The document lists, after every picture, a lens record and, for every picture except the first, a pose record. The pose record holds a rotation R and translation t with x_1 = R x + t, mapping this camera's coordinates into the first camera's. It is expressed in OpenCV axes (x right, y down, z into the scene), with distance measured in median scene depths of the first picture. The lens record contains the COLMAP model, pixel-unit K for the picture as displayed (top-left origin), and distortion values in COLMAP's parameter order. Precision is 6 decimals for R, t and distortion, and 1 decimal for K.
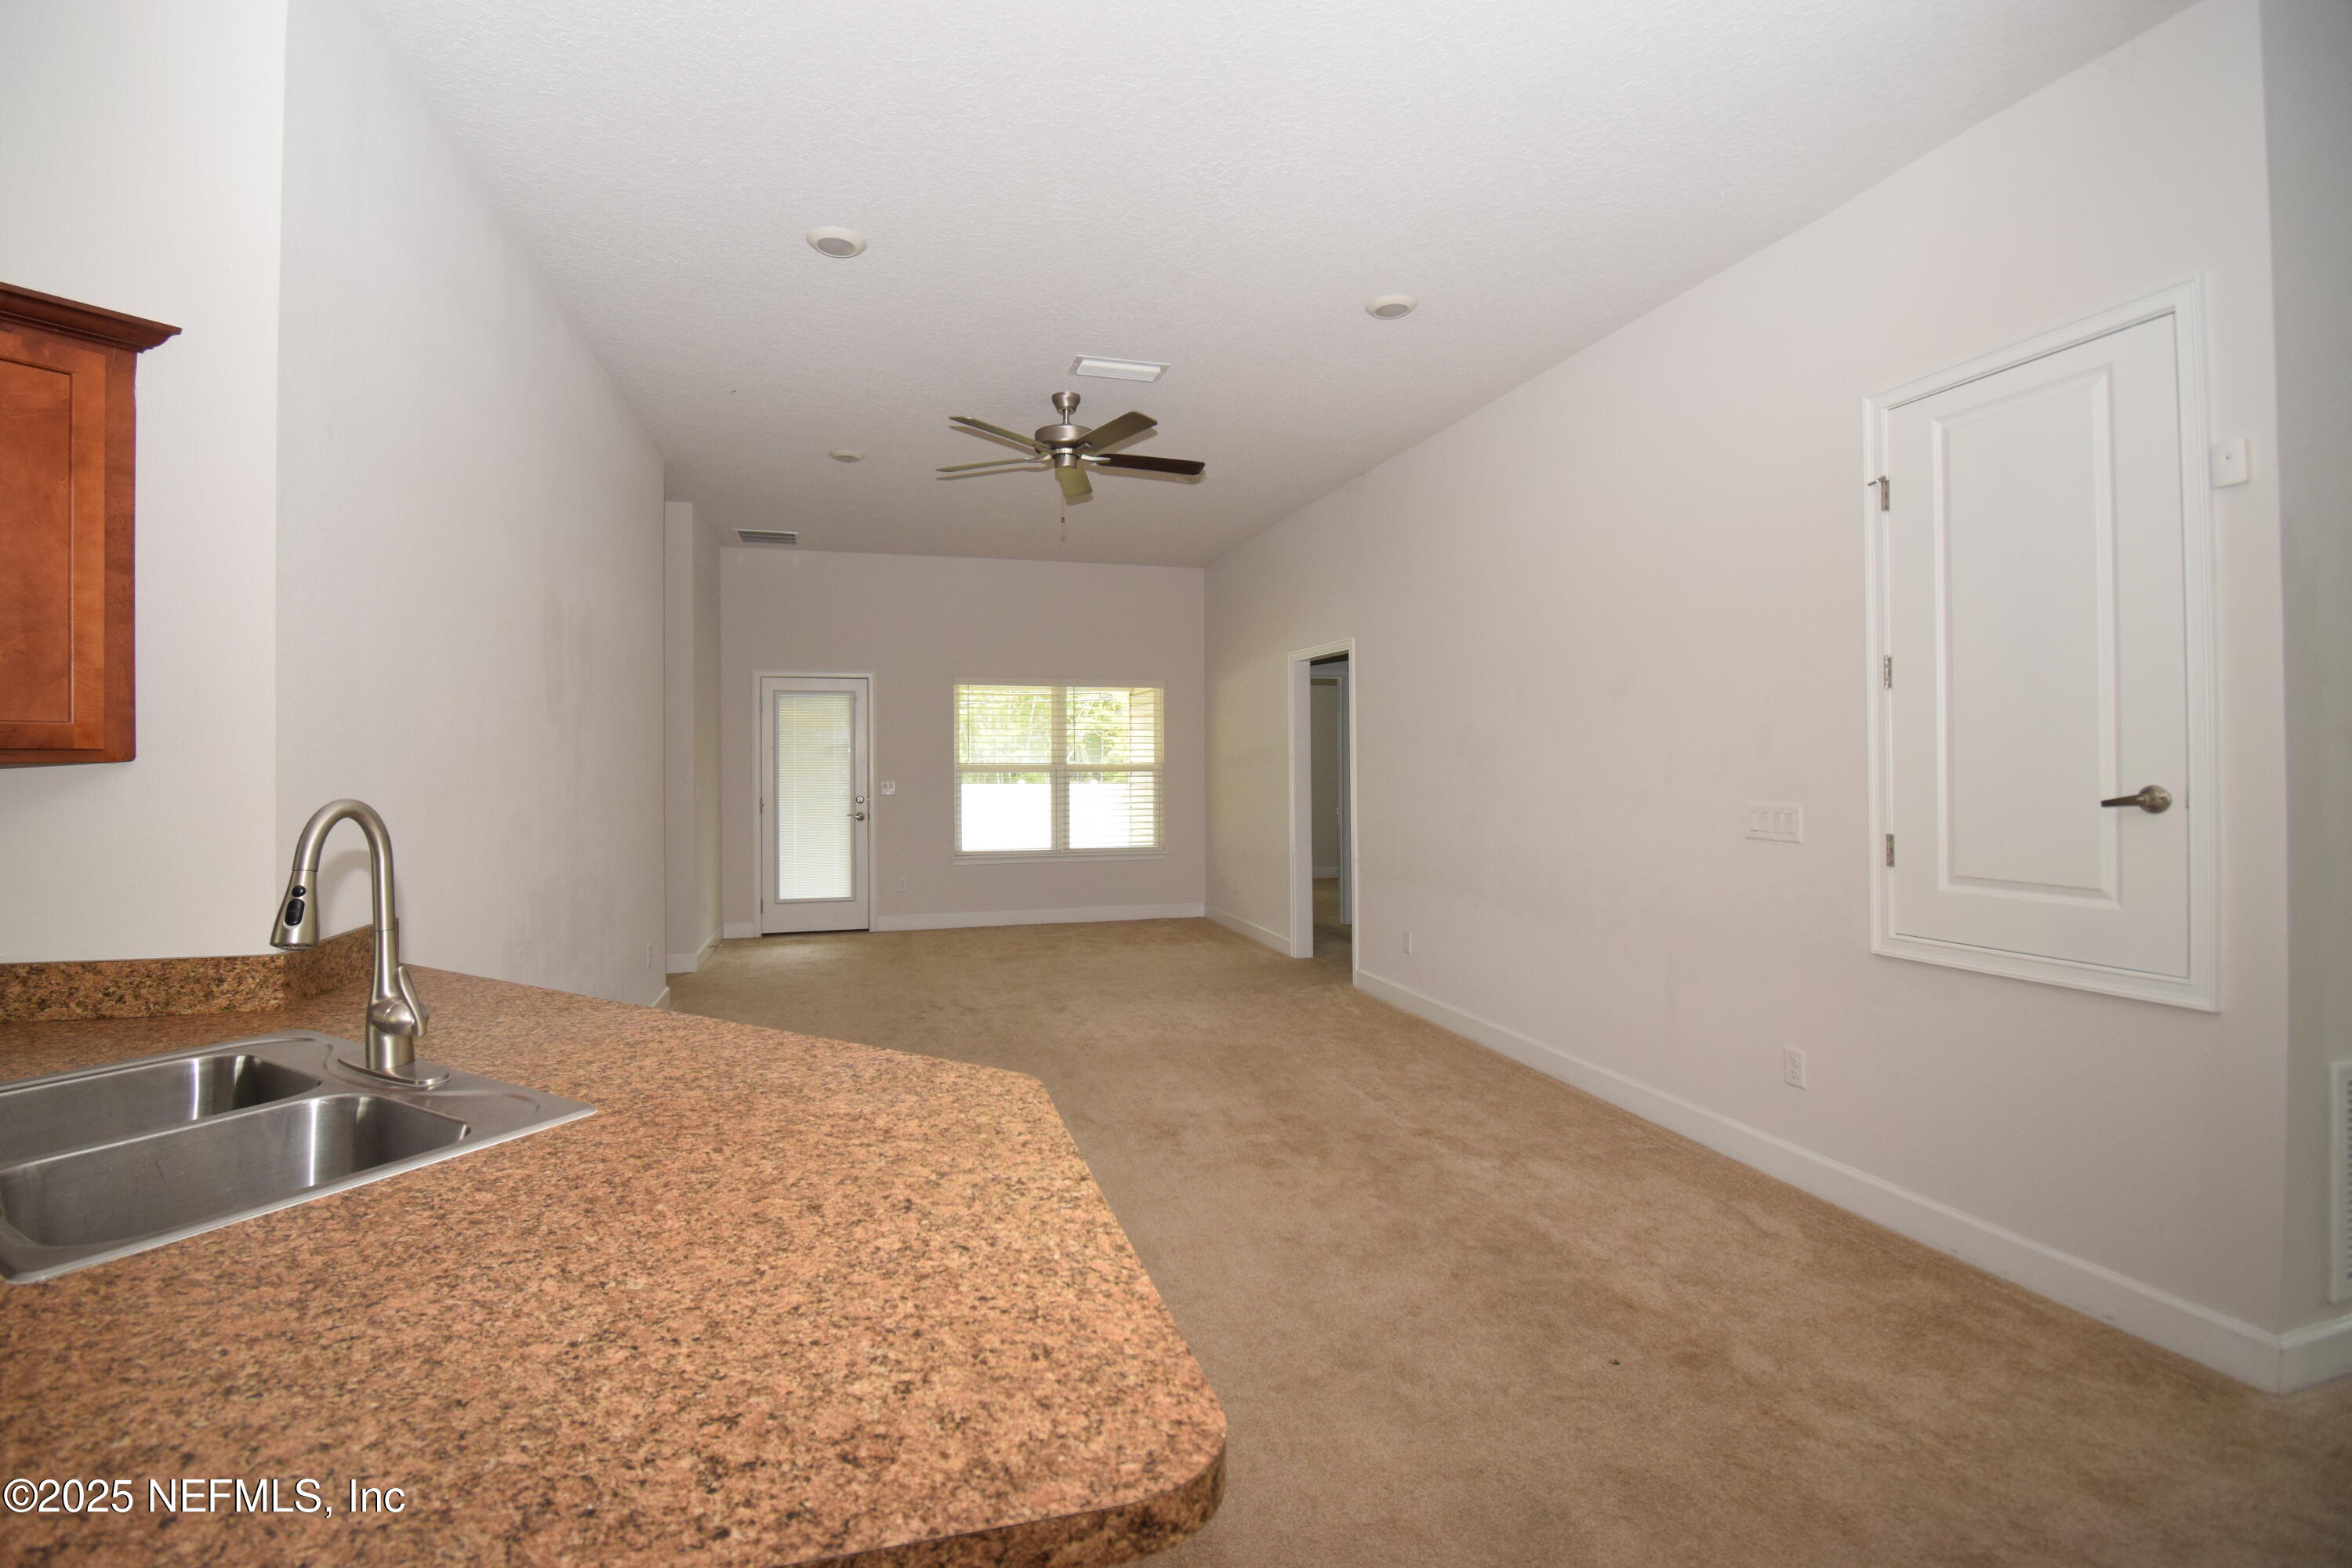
lens RADIAL K [[1064.7, 0, 1118.9], [0, 1064.7, 766.9], [0, 0, 1]] dist [-0.000242, -0.011174]
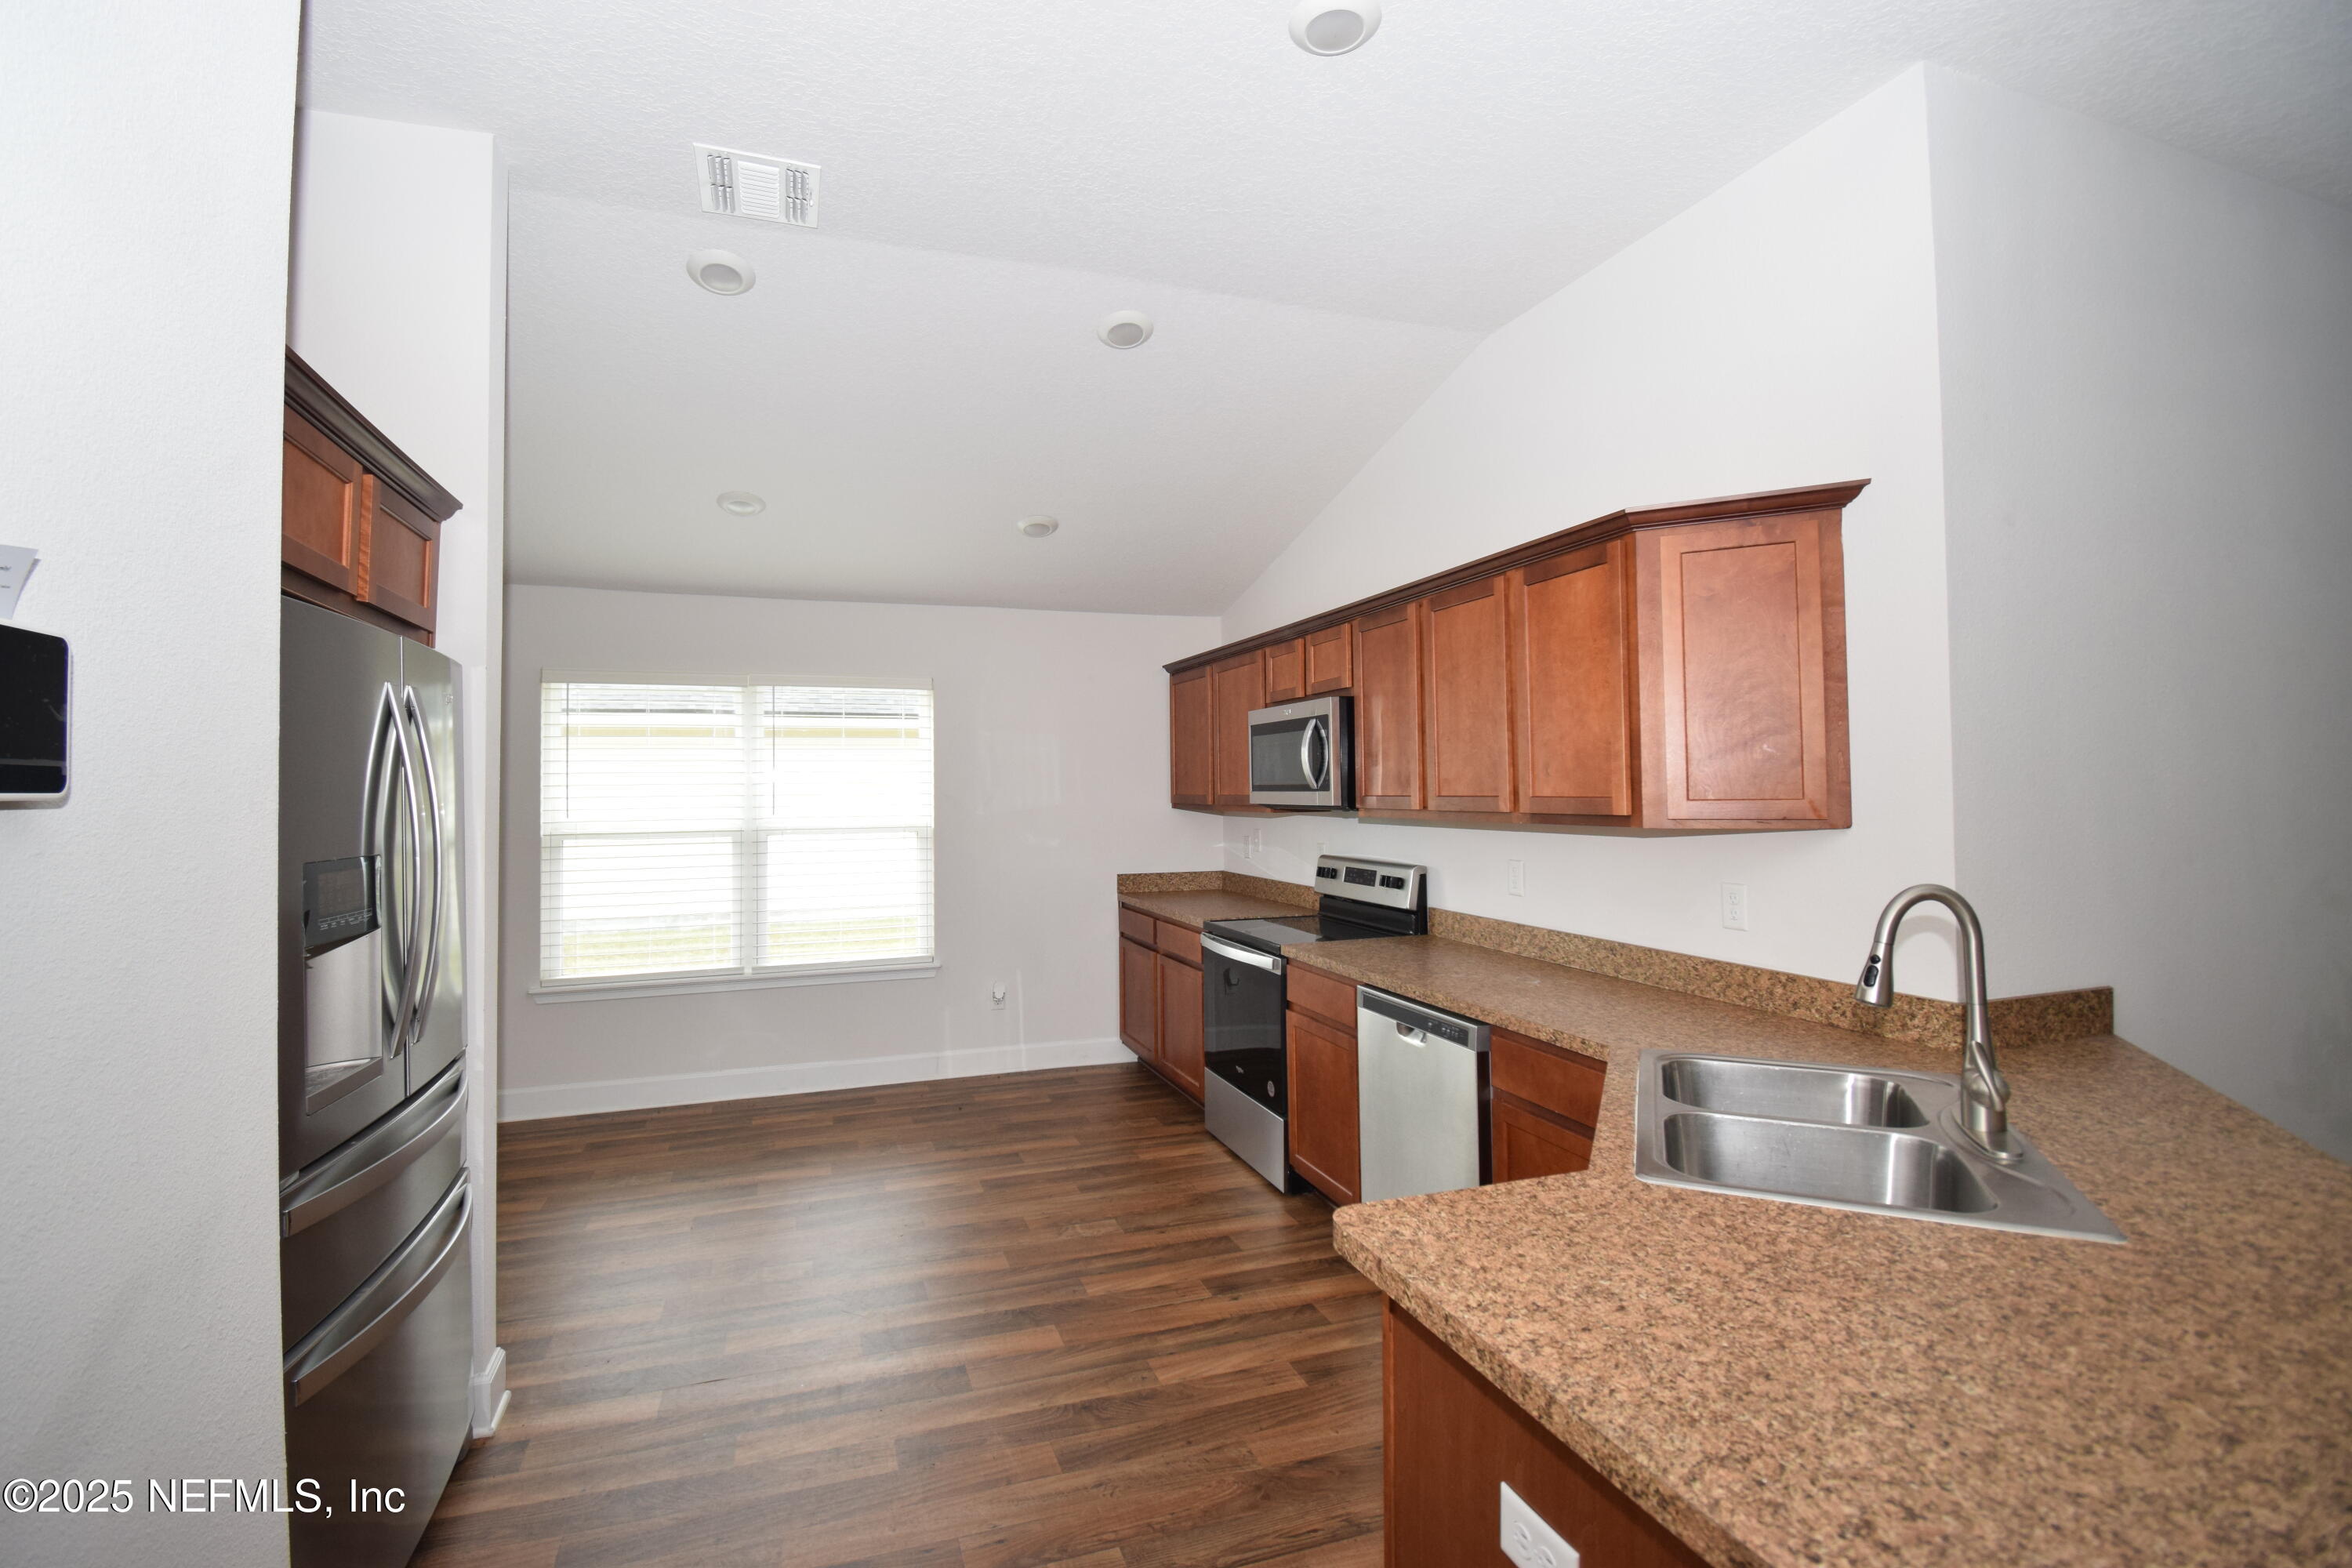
lens RADIAL K [[1064.7, 0, 1118.9], [0, 1064.7, 766.9], [0, 0, 1]] dist [-0.000242, -0.011174]
pose [[0.065542, -0.014192, -0.997749, 0.592133], [0.009116, 0.999866, -0.013623, -0.144574], [0.997808, -0.008203, 0.065663, 0.077202]]
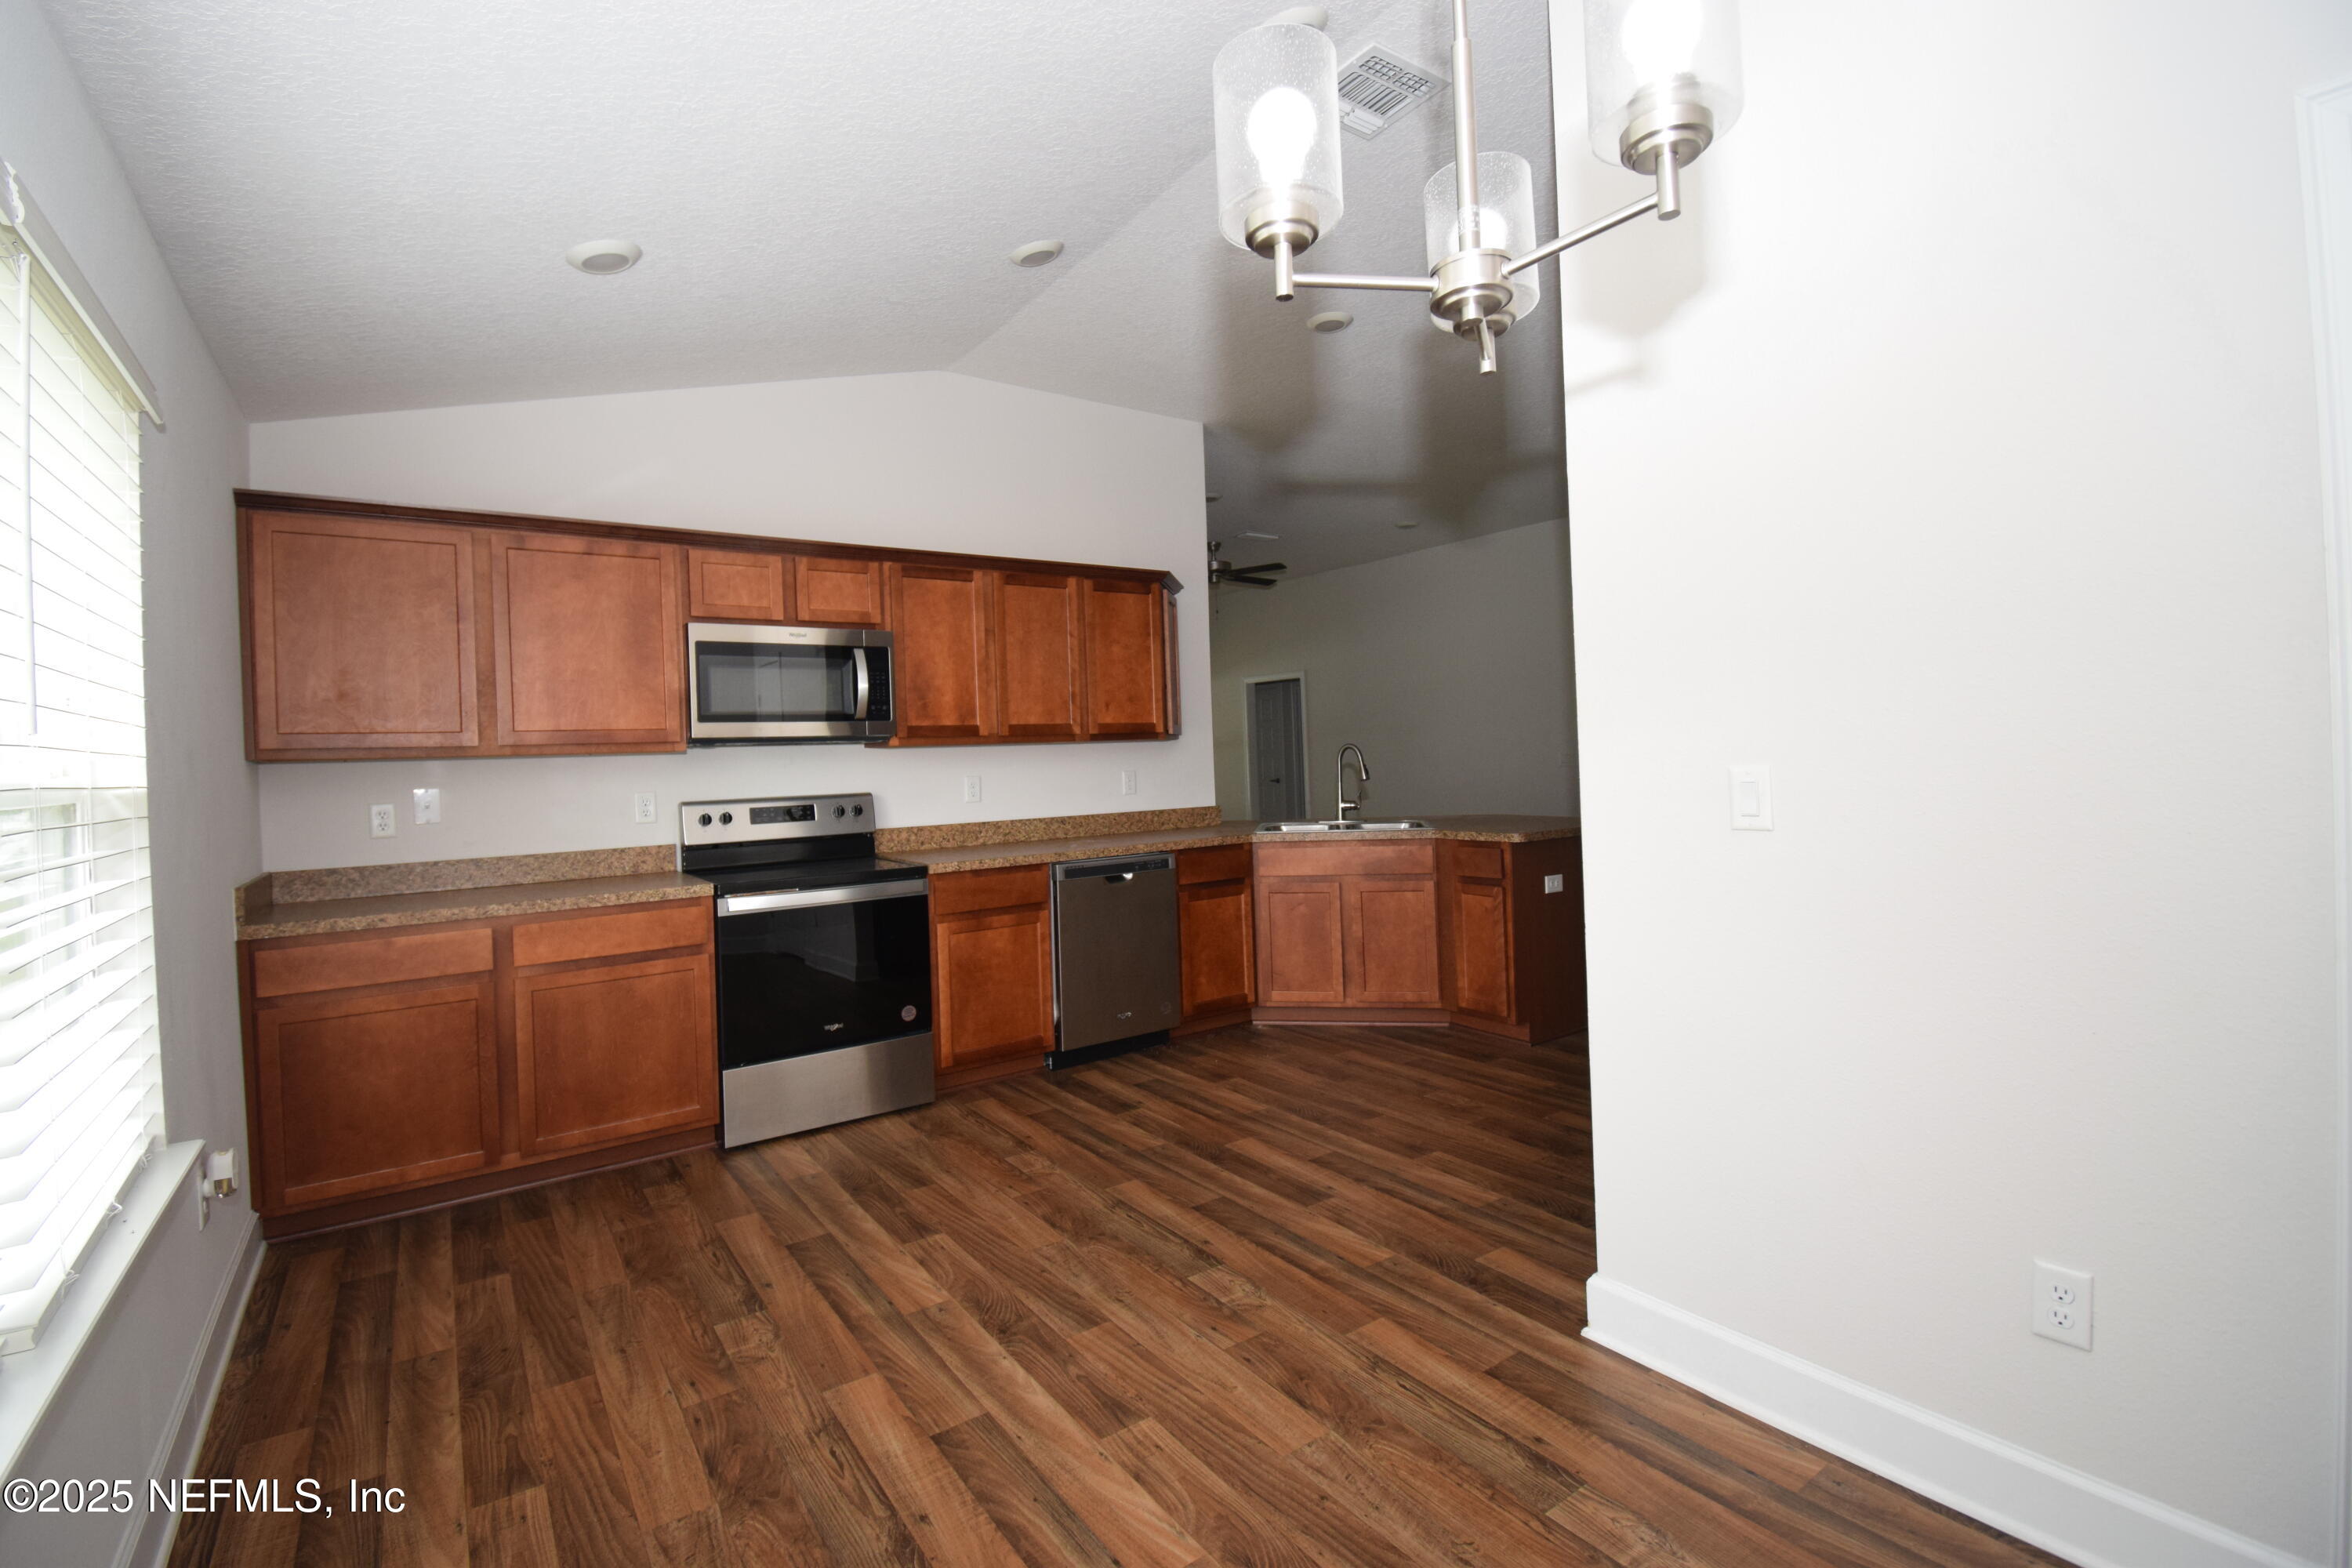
lens RADIAL K [[1018.4, 0, 1216.5], [0, 1018.4, 754.4], [0, 0, 1]] dist [0.000457, -0.000120]
pose [[0.919003, -0.025992, 0.393393, -3.878554], [0.027943, 0.999609, 0.000769, 0.072190], [-0.393259, 0.010286, 0.919370, -3.158052]]
